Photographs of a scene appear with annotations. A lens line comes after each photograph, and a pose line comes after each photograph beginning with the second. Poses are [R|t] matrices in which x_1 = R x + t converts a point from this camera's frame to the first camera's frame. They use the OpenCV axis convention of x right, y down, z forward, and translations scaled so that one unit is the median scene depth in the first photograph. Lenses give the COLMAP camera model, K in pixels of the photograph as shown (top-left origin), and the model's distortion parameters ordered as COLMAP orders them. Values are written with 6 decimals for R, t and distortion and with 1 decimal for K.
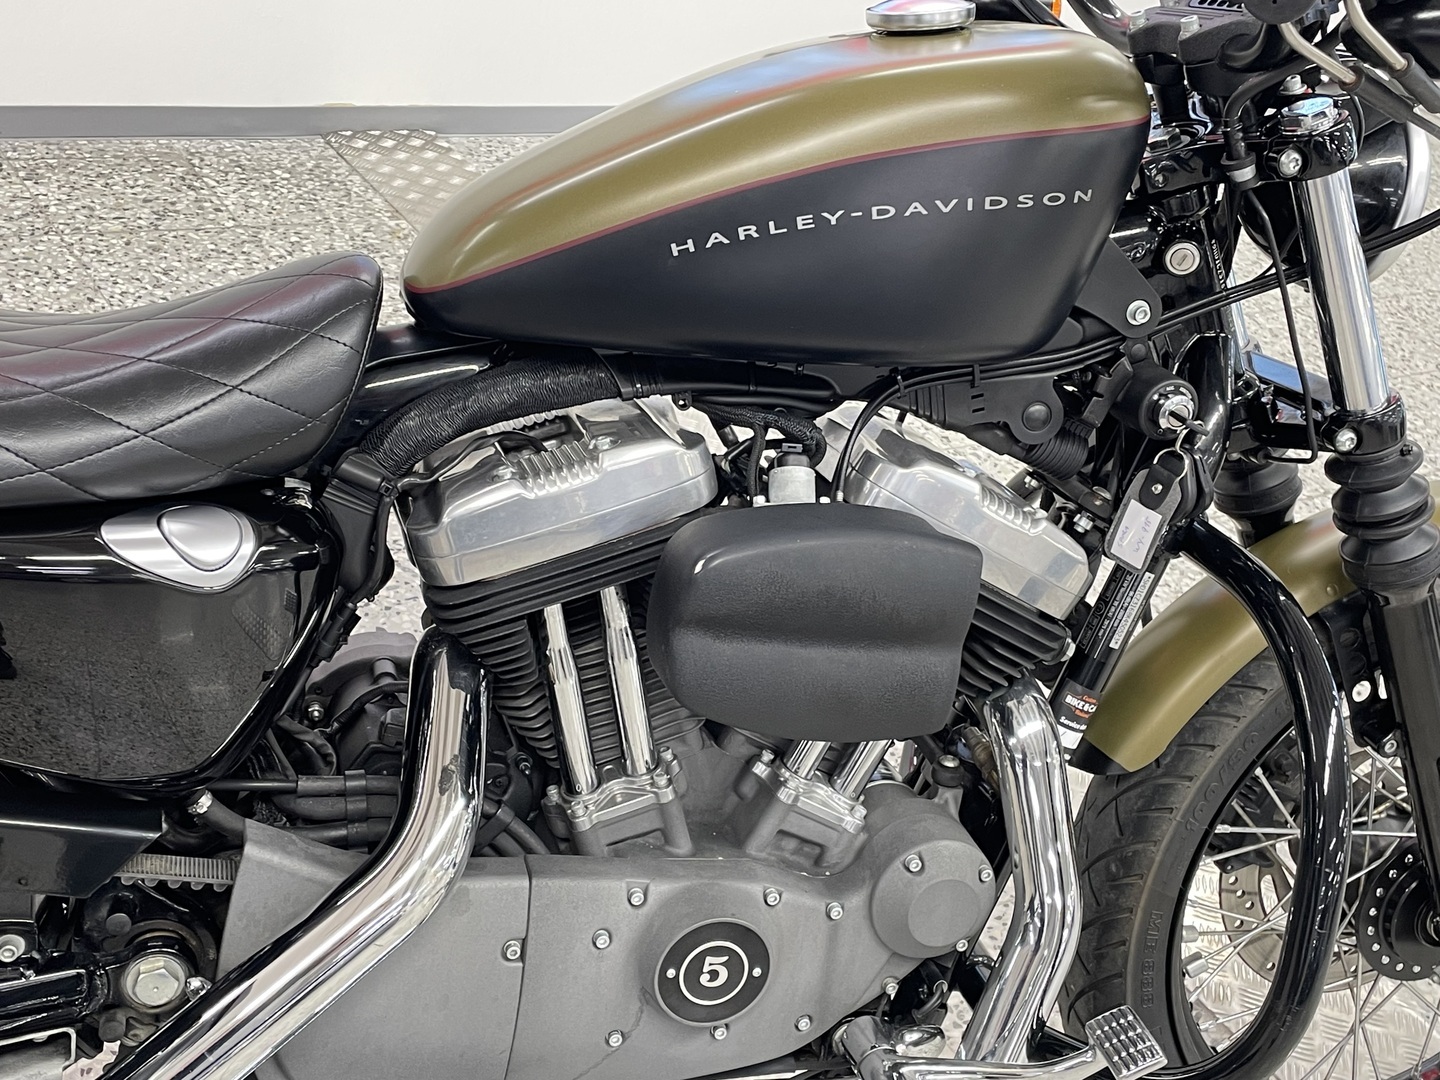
lens RADIAL K [[1757.5, 0, 730.7], [0, 1757.5, 531.0], [0, 0, 1]] dist [0.062409, 0.000000]
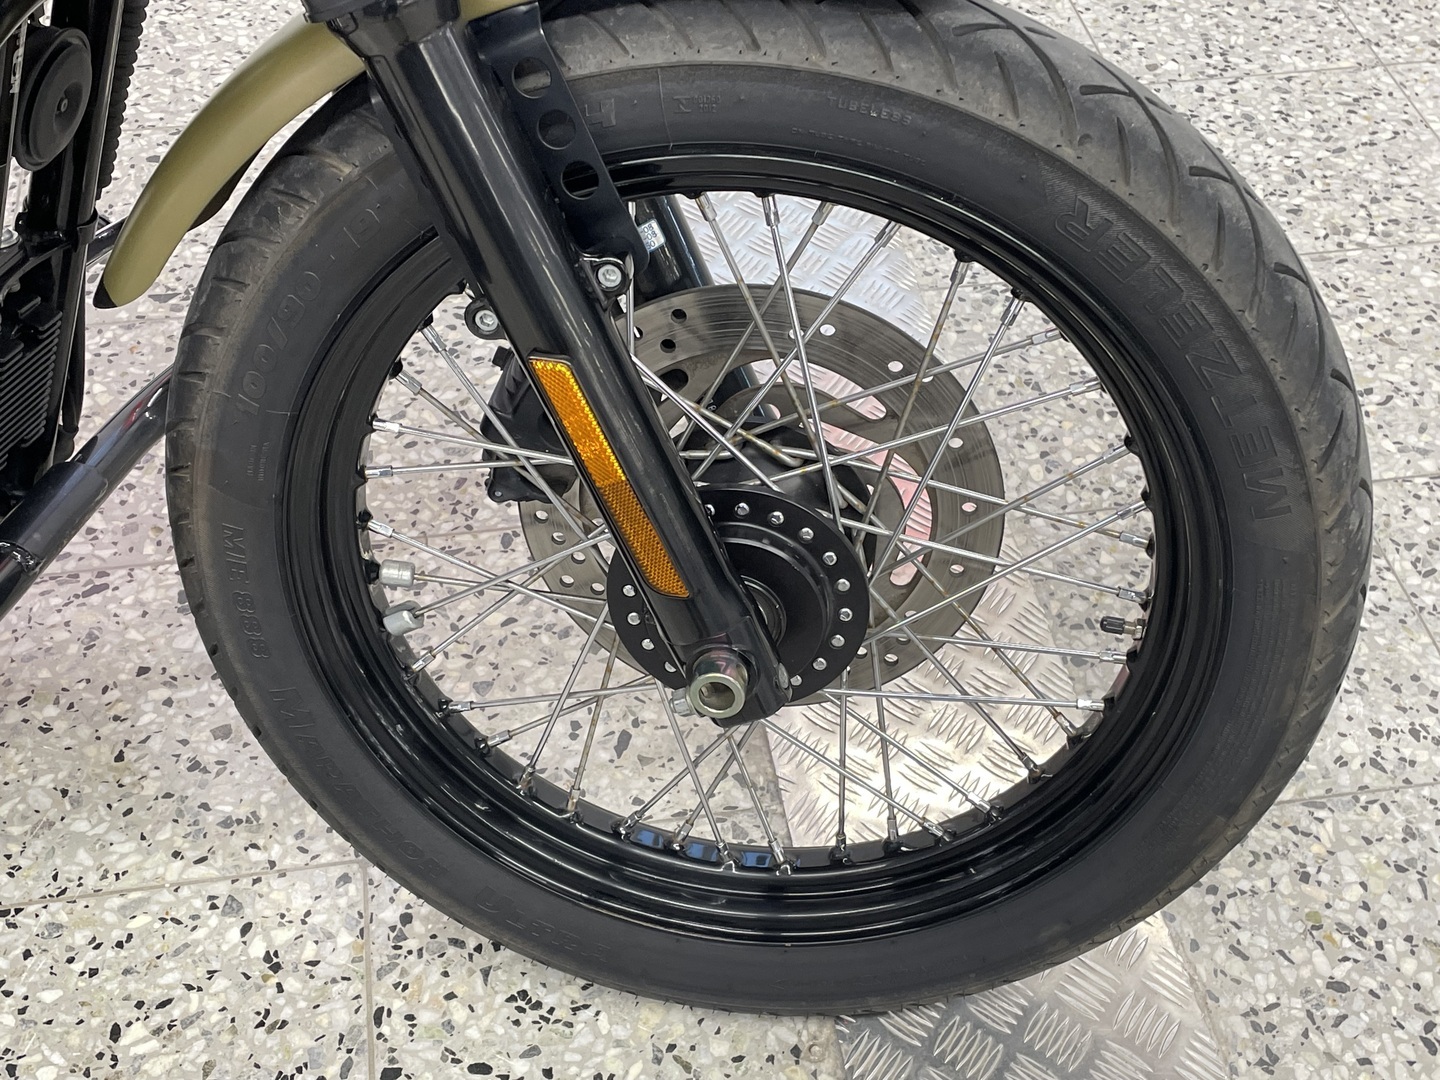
lens RADIAL K [[1757.5, 0, 714.9], [0, 1757.5, 532.6], [0, 0, 1]] dist [0.062409, 0.000000]
pose [[0.901757, 0.173042, -0.396094, 0.802595], [-0.077702, 0.966337, 0.245266, 0.044038], [0.425201, -0.190393, 0.884847, 0.564490]]
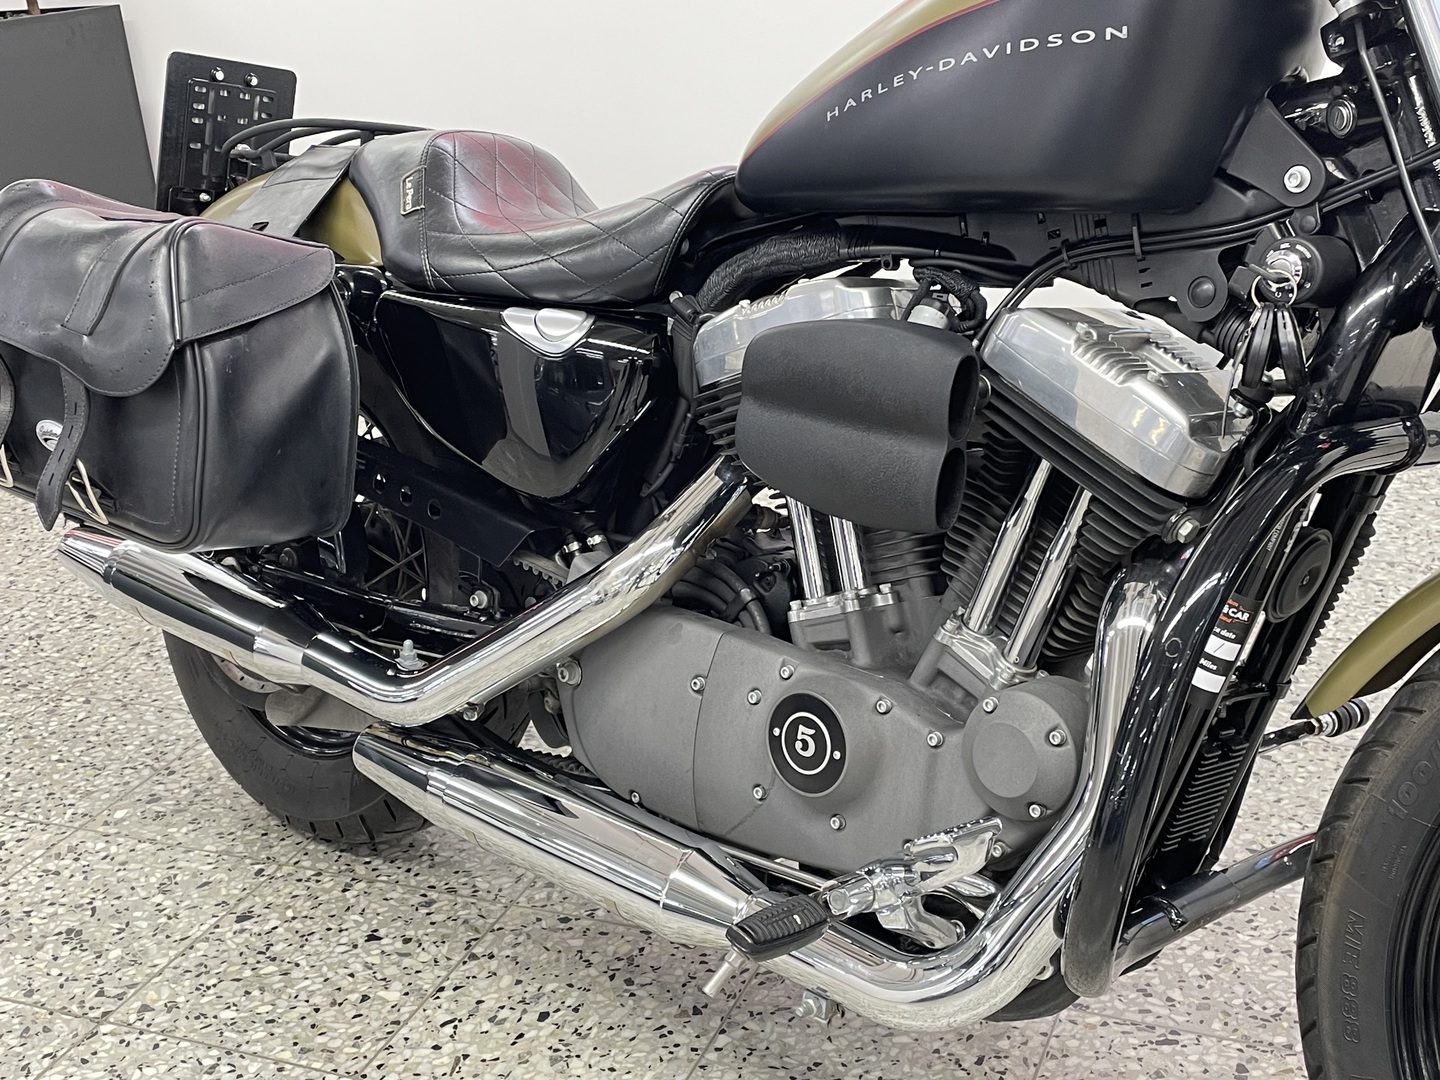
lens RADIAL K [[1757.5, 0, 713.3], [0, 1757.5, 540.0], [0, 0, 1]] dist [0.062409, 0.000000]
pose [[0.528852, 0.070620, -0.845771, 0.921267], [-0.277580, 0.956119, -0.093734, 0.248496], [0.802038, 0.284341, 0.525248, 0.311928]]
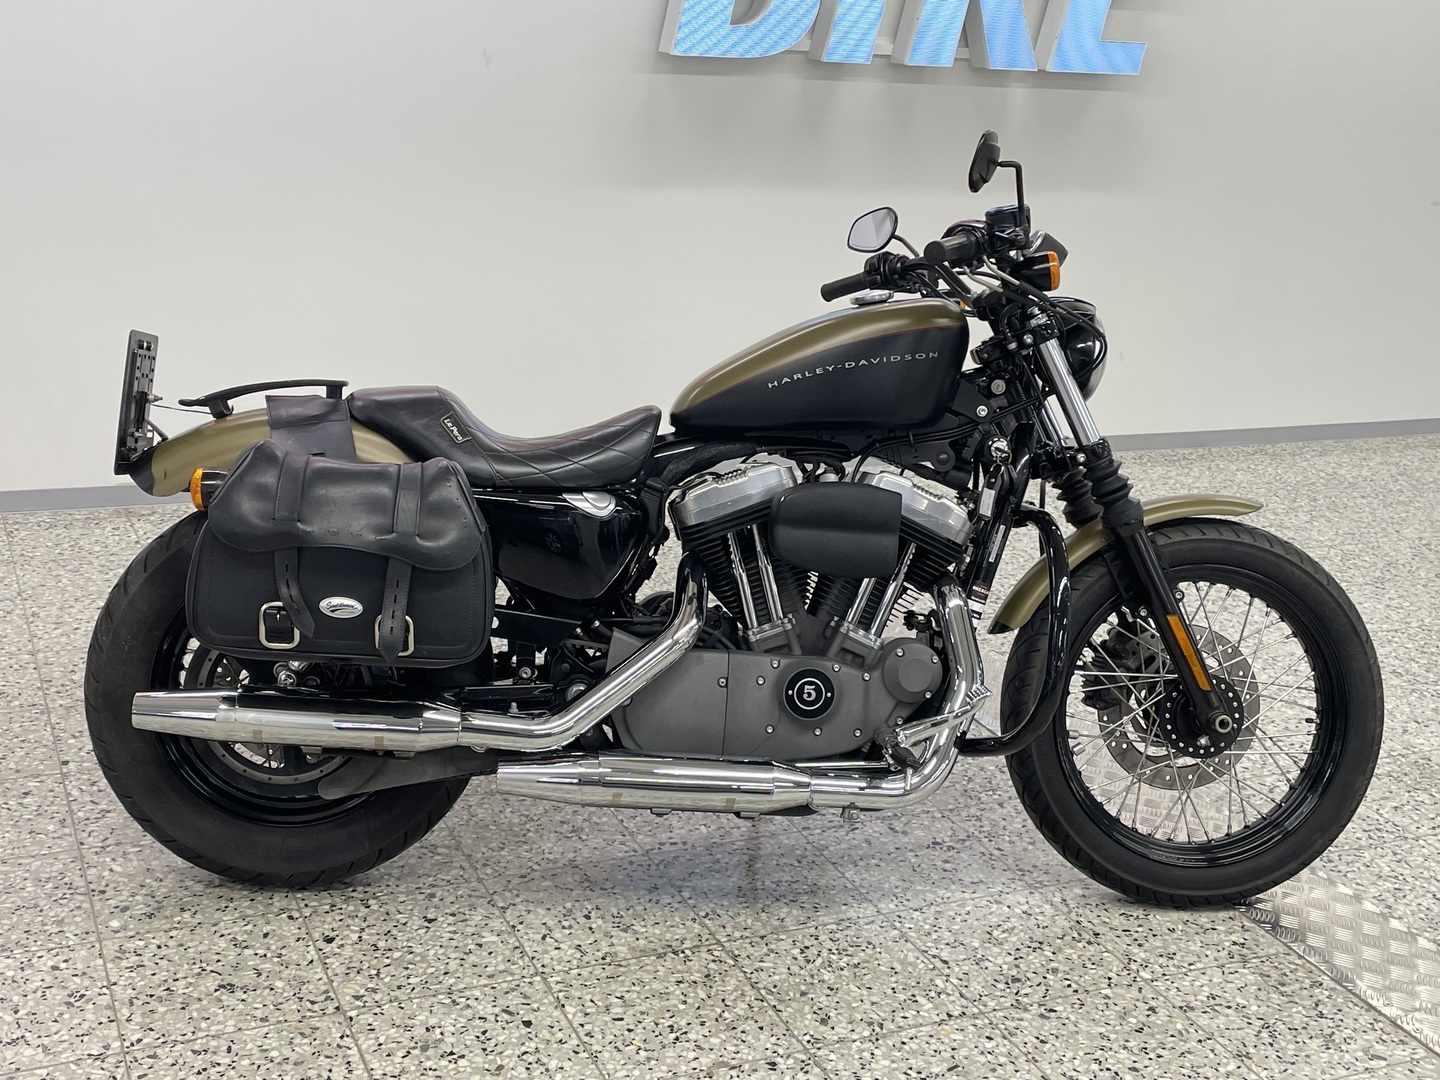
lens RADIAL K [[1757.5, 0, 704.1], [0, 1757.5, 508.3], [0, 0, 1]] dist [0.062409, 0.000000]
pose [[0.979507, -0.082161, -0.183890, 0.298998], [0.029523, 0.961721, -0.272435, 0.640887], [0.199235, 0.261423, 0.944438, -1.266426]]
